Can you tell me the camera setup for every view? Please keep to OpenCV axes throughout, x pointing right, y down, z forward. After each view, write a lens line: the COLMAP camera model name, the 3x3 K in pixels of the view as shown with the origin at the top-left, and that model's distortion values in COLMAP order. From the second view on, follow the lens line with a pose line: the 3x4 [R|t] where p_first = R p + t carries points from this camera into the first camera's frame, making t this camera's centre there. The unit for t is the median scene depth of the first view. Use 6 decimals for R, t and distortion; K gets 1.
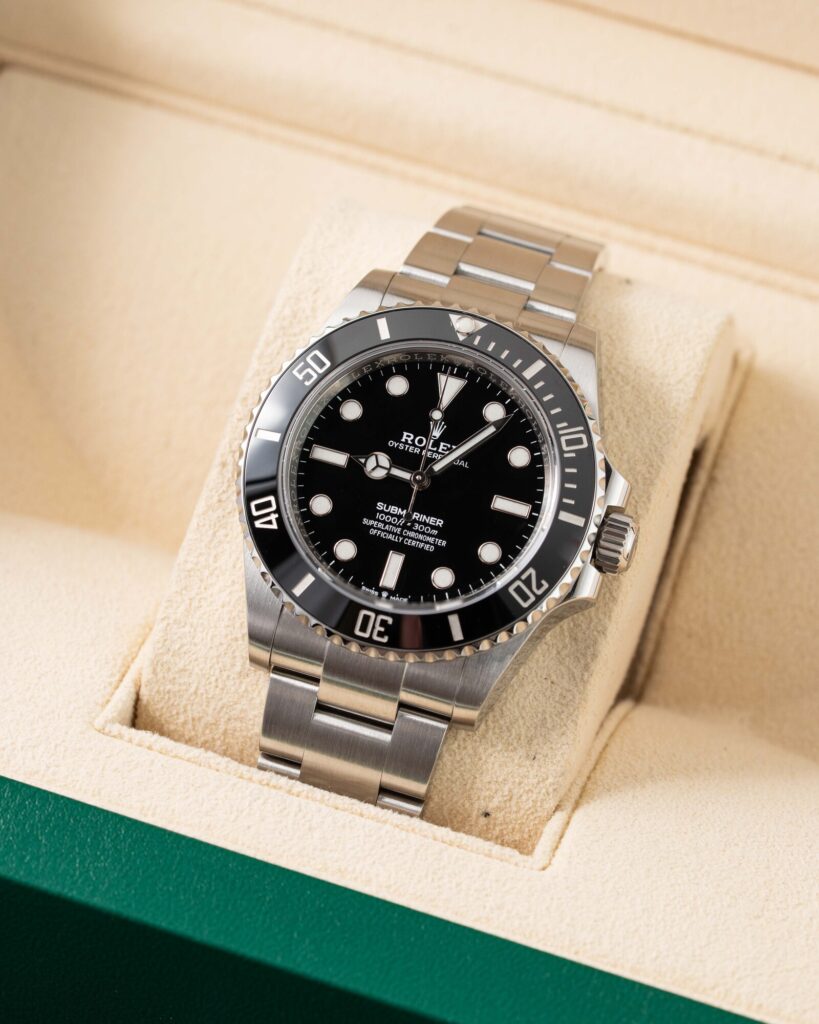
lens RADIAL K [[4453.4, 0, 409.5], [0, 4453.4, 512.0], [0, 0, 1]] dist [0.022308, 1.592779]
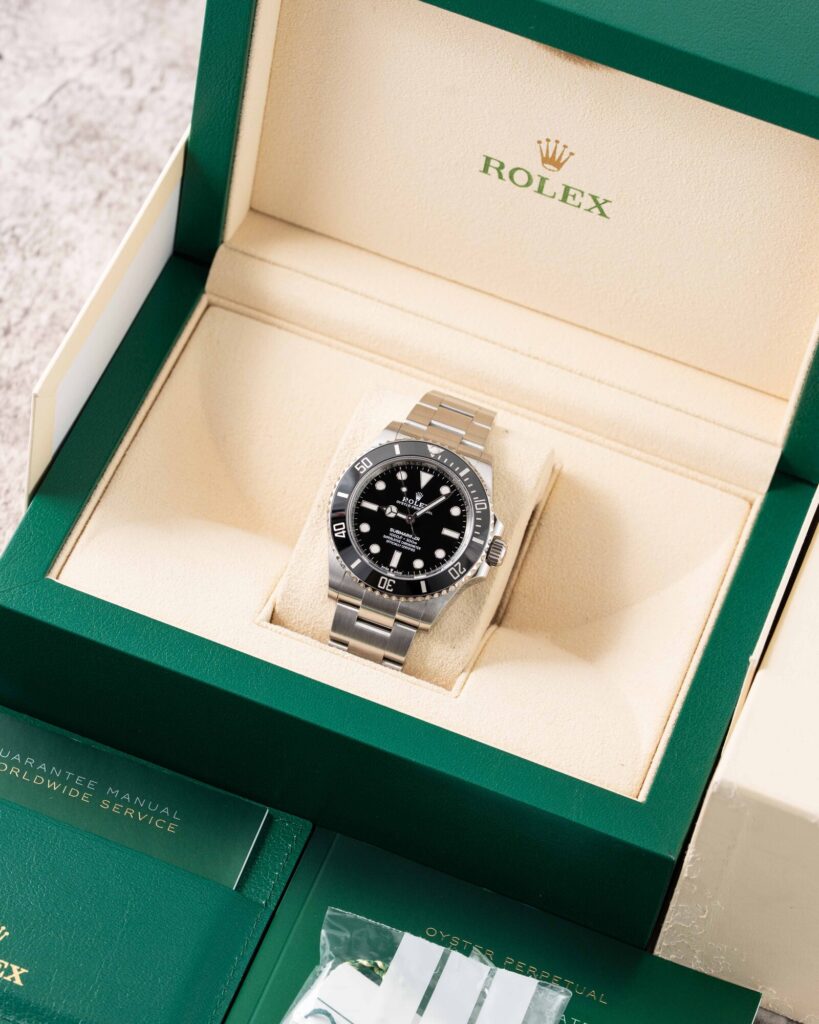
lens RADIAL K [[3745.7, 0, 409.5], [0, 3745.7, 512.0], [0, 0, 1]] dist [-0.048538, -0.116022]
pose [[0.997119, 0.057928, 0.048968, -0.088891], [-0.058258, 0.998287, 0.005333, -0.020531], [-0.048576, -0.008170, 0.998786, -0.853454]]
